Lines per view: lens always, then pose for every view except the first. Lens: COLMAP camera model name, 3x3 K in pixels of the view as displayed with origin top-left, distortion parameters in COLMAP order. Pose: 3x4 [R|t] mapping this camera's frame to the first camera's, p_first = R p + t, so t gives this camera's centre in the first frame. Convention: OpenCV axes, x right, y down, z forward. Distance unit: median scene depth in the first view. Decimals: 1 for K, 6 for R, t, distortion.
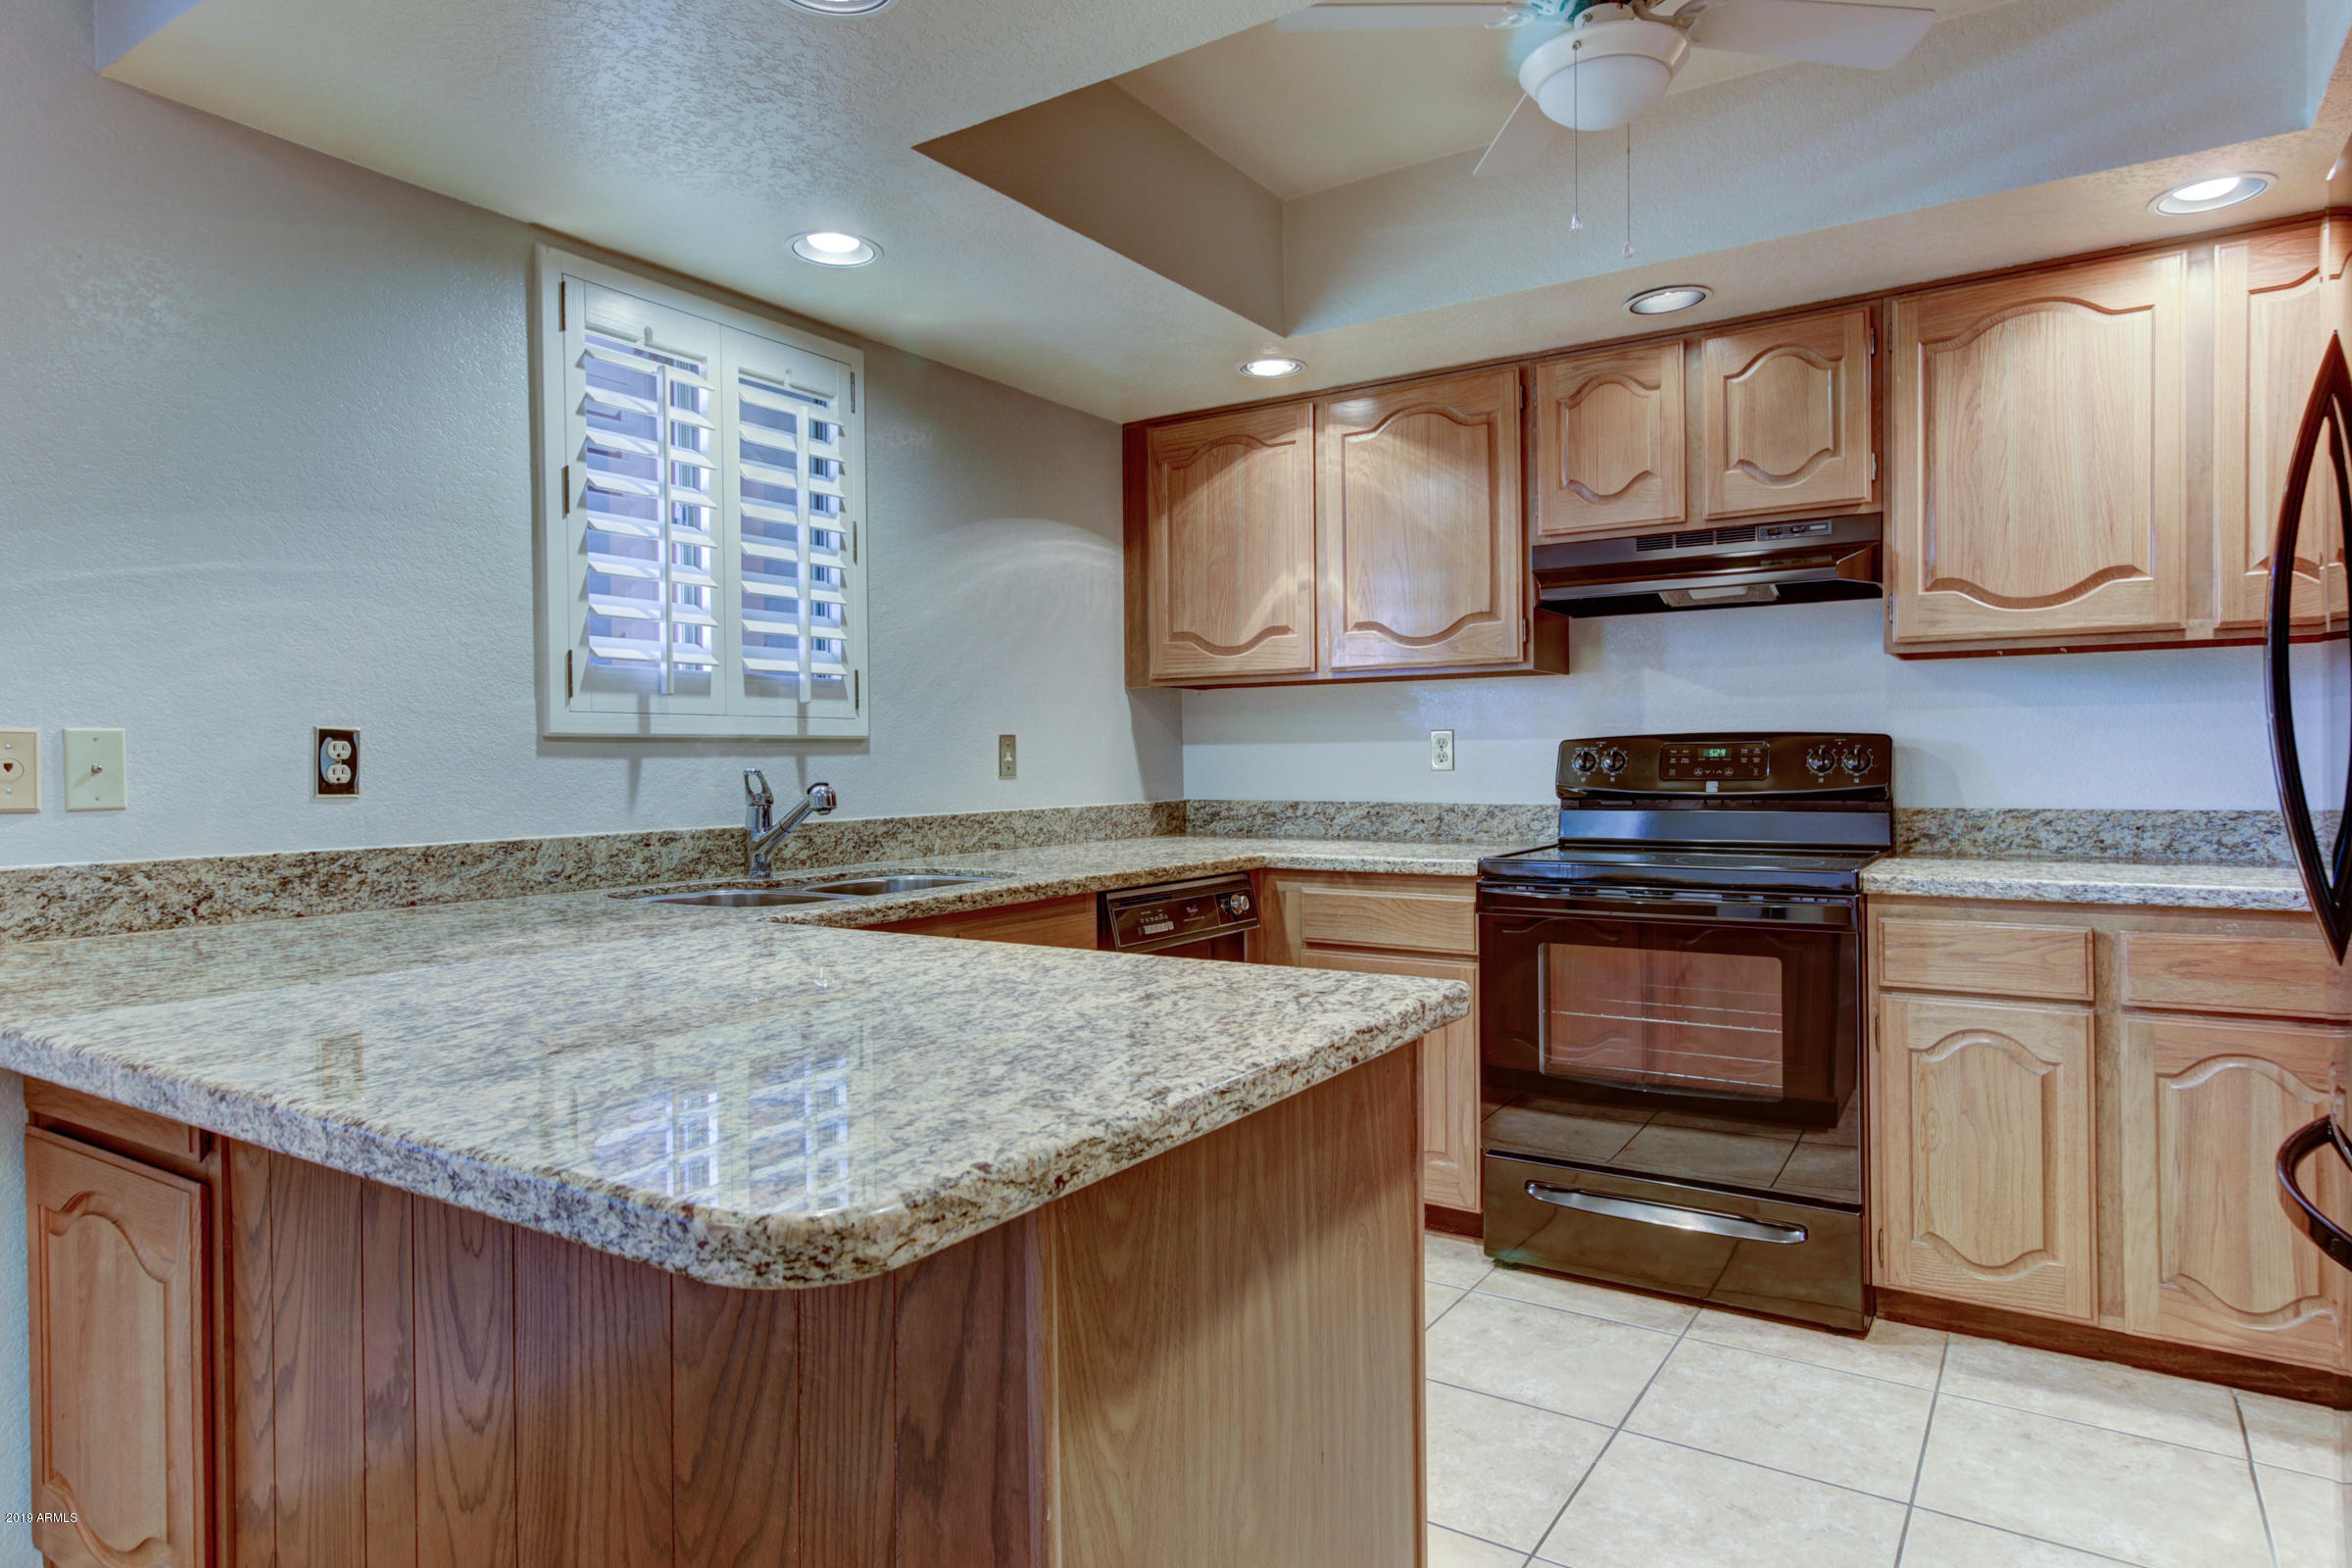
lens RADIAL K [[1357.7, 0, 1184.7], [0, 1357.7, 776.2], [0, 0, 1]] dist [0.002748, 0.008609]
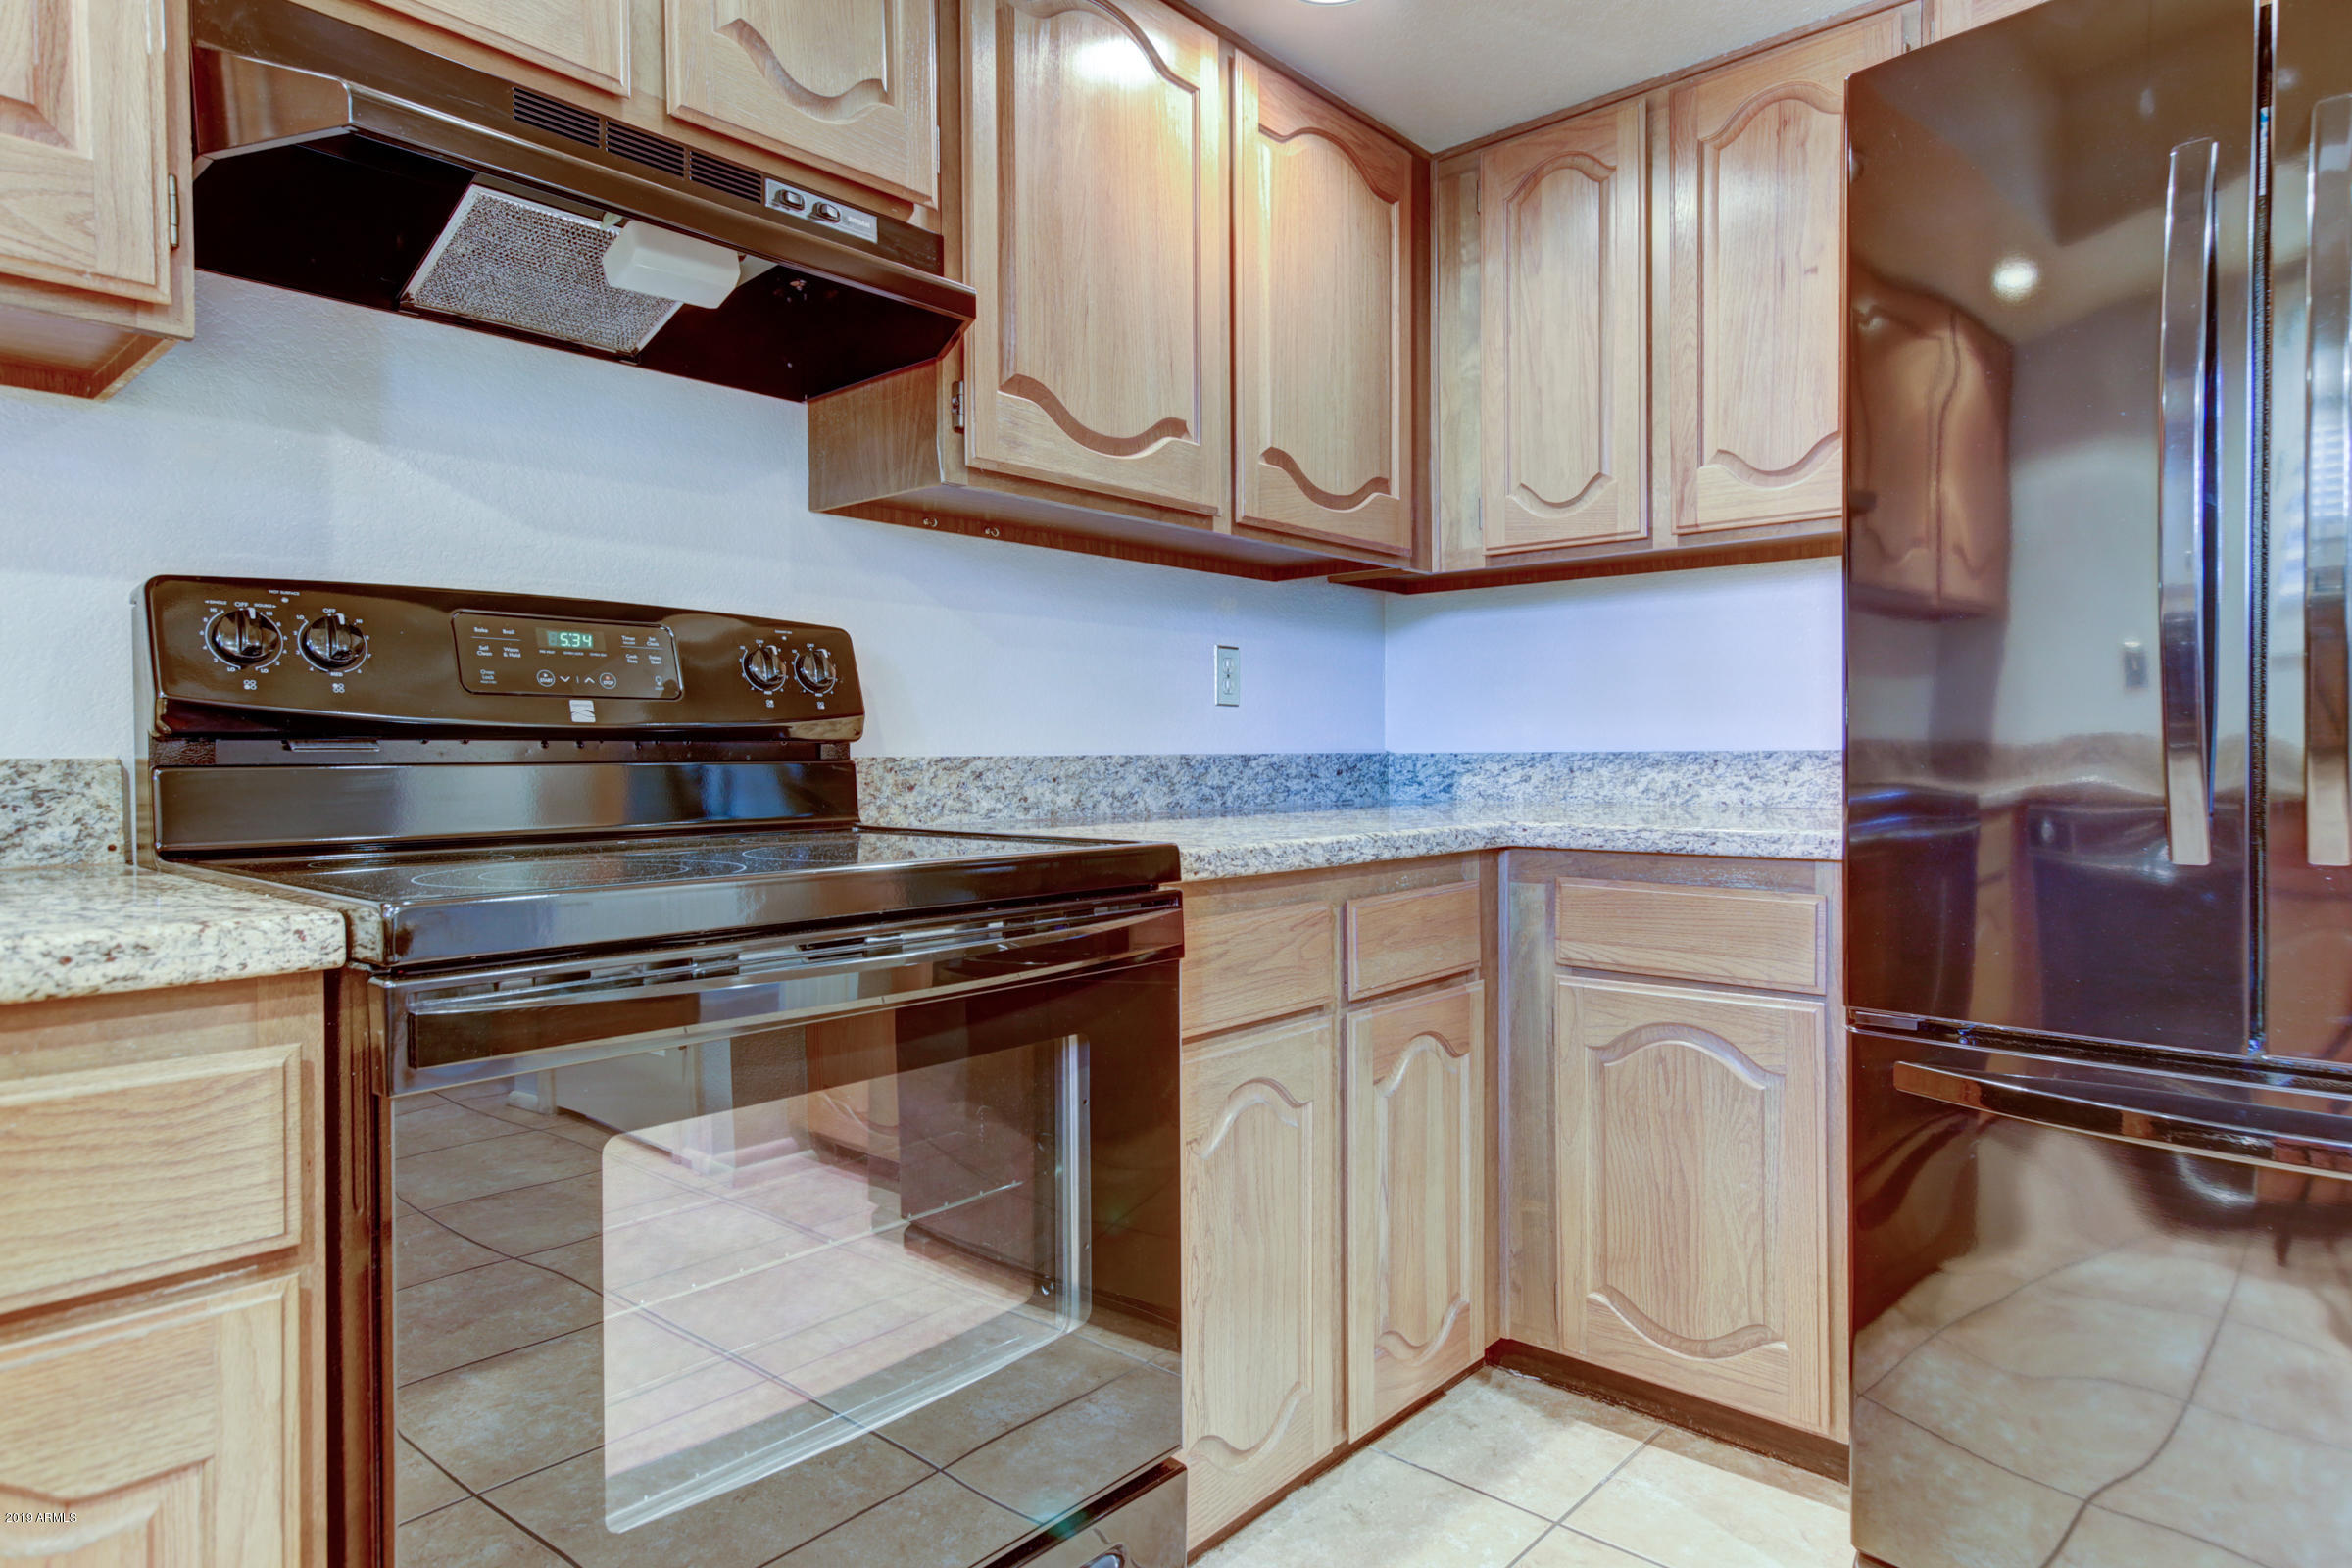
lens RADIAL K [[1357.7, 0, 1182.2], [0, 1357.7, 776.1], [0, 0, 1]] dist [0.002748, 0.008609]
pose [[0.148123, -0.002574, 0.988966, -0.044505], [0.015964, 0.999873, 0.000211, 0.037098], [-0.988840, 0.015756, 0.148145, 0.815270]]
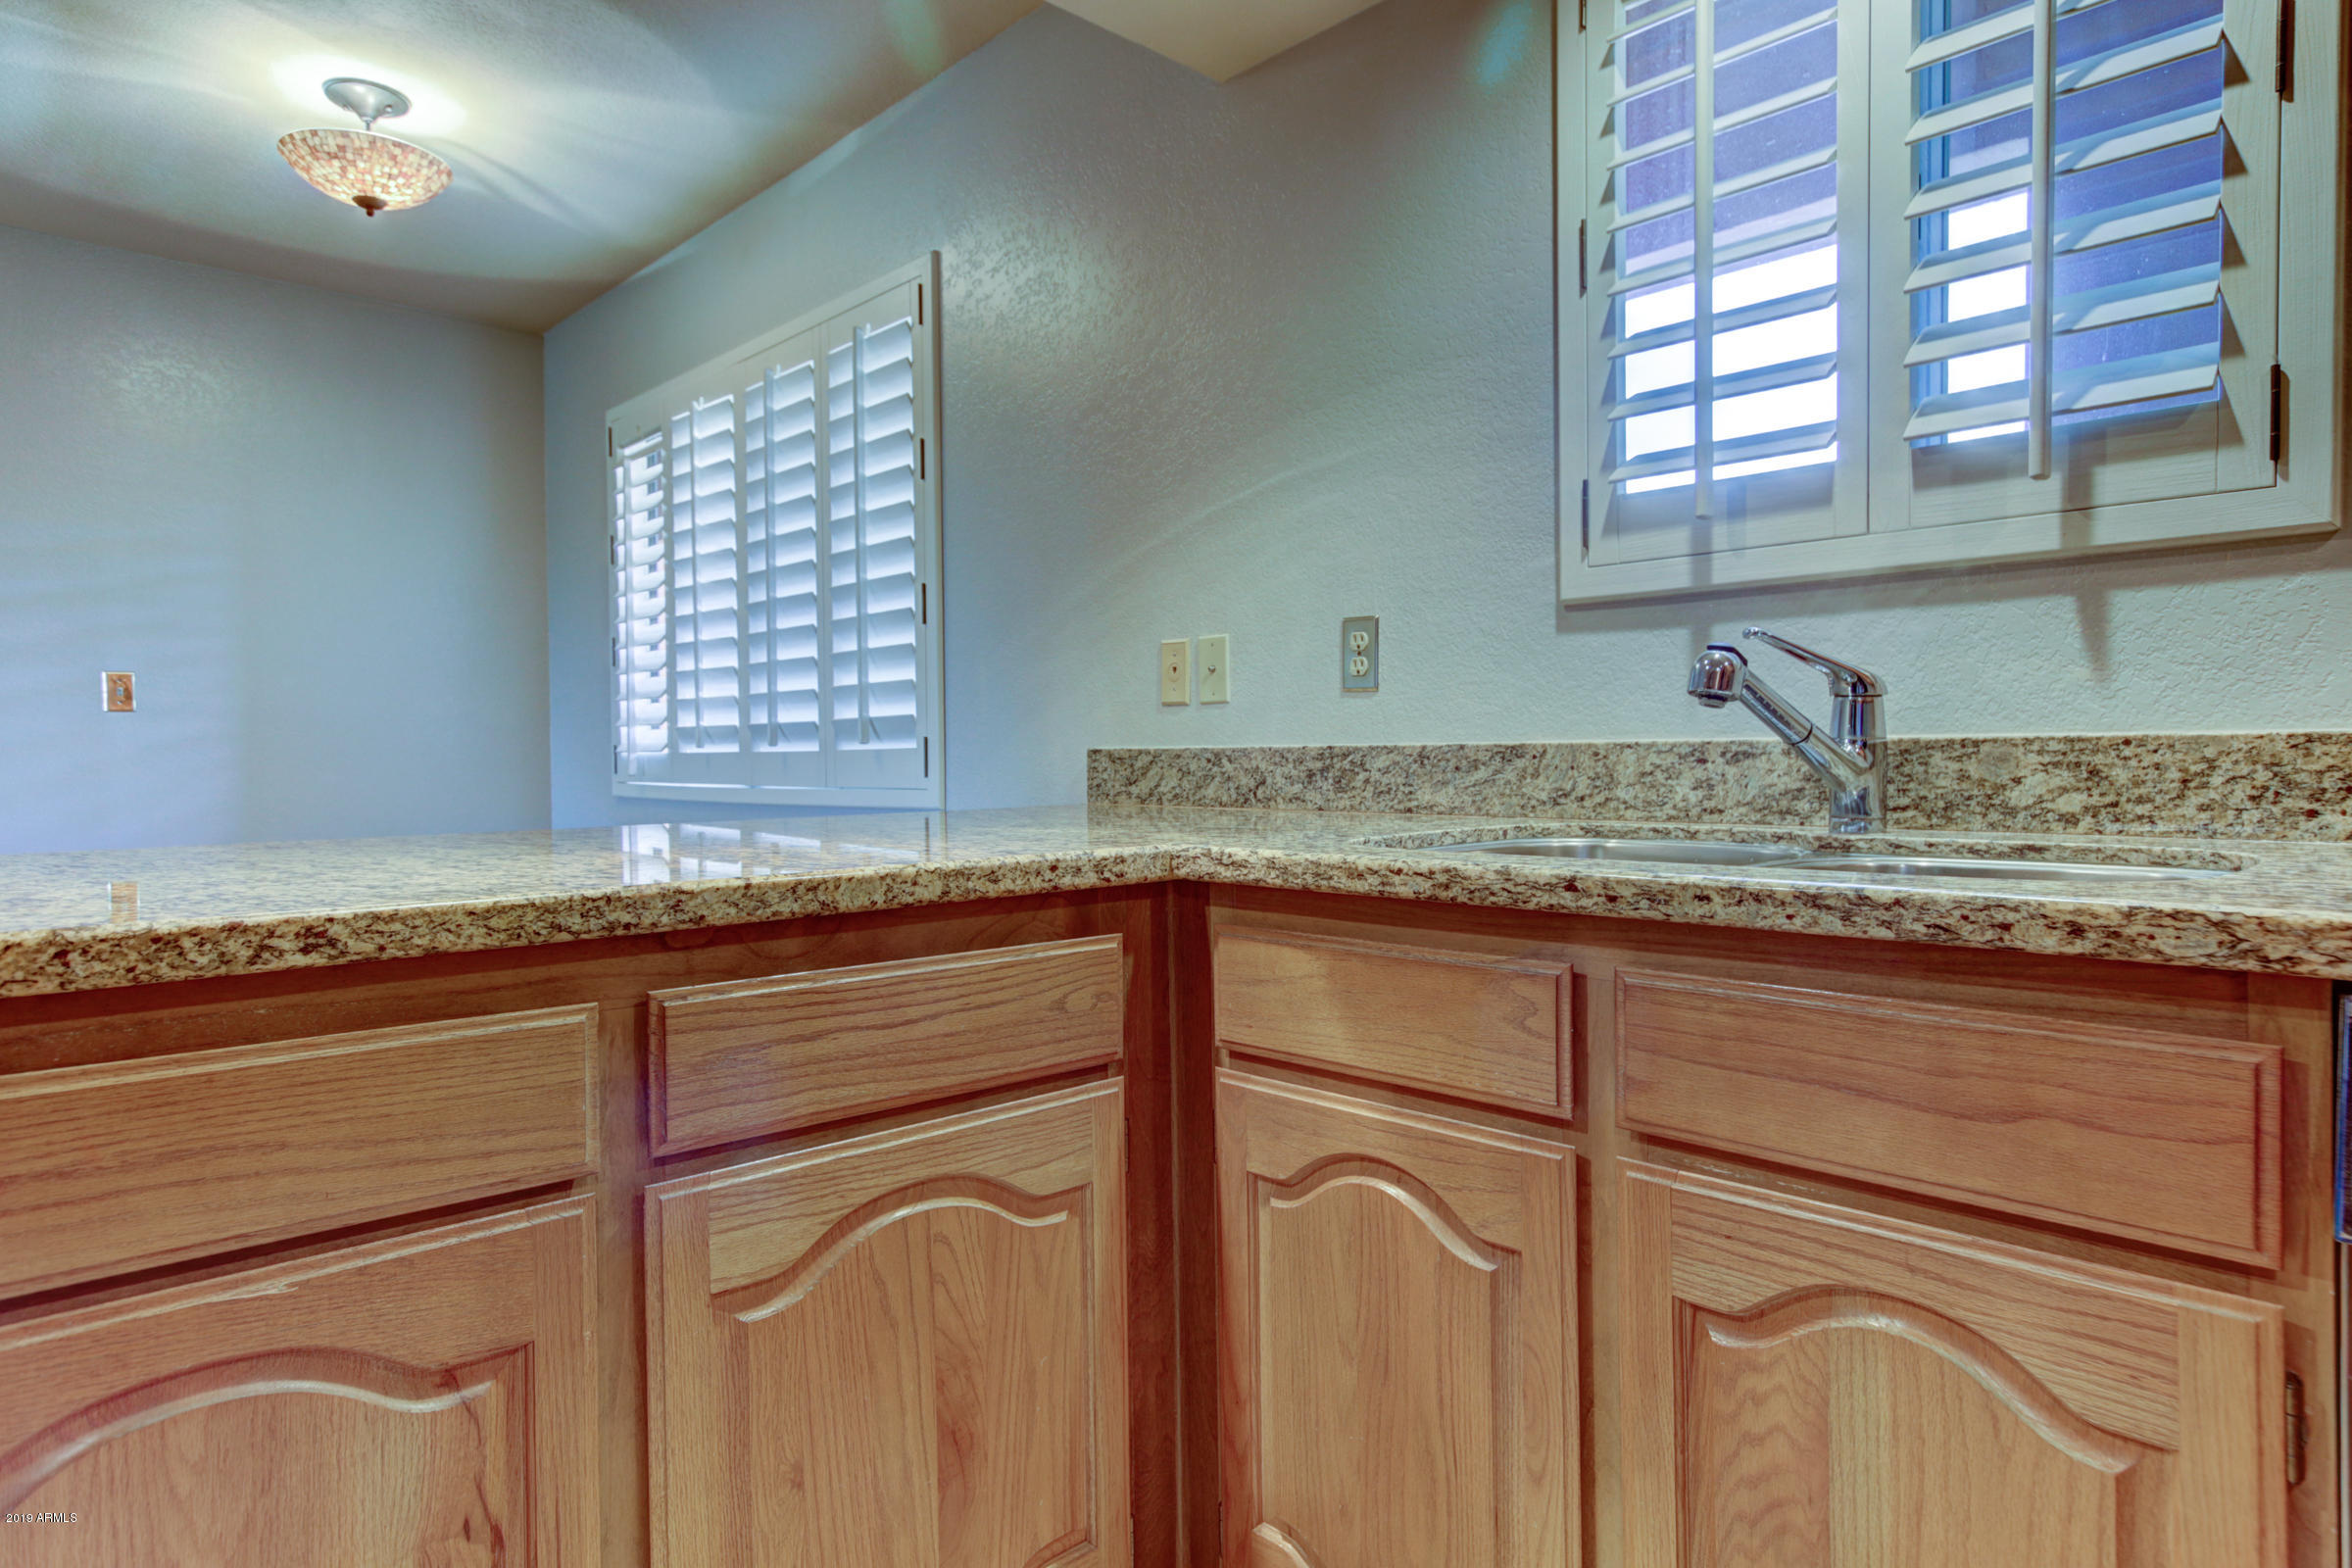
lens RADIAL K [[1357.7, 0, 1182.2], [0, 1357.7, 776.1], [0, 0, 1]] dist [0.002748, 0.008609]
pose [[-0.231602, 0.029890, -0.972351, 0.251453], [0.000738, 0.999533, 0.030550, 0.034581], [0.972810, 0.006358, -0.231516, 0.824582]]
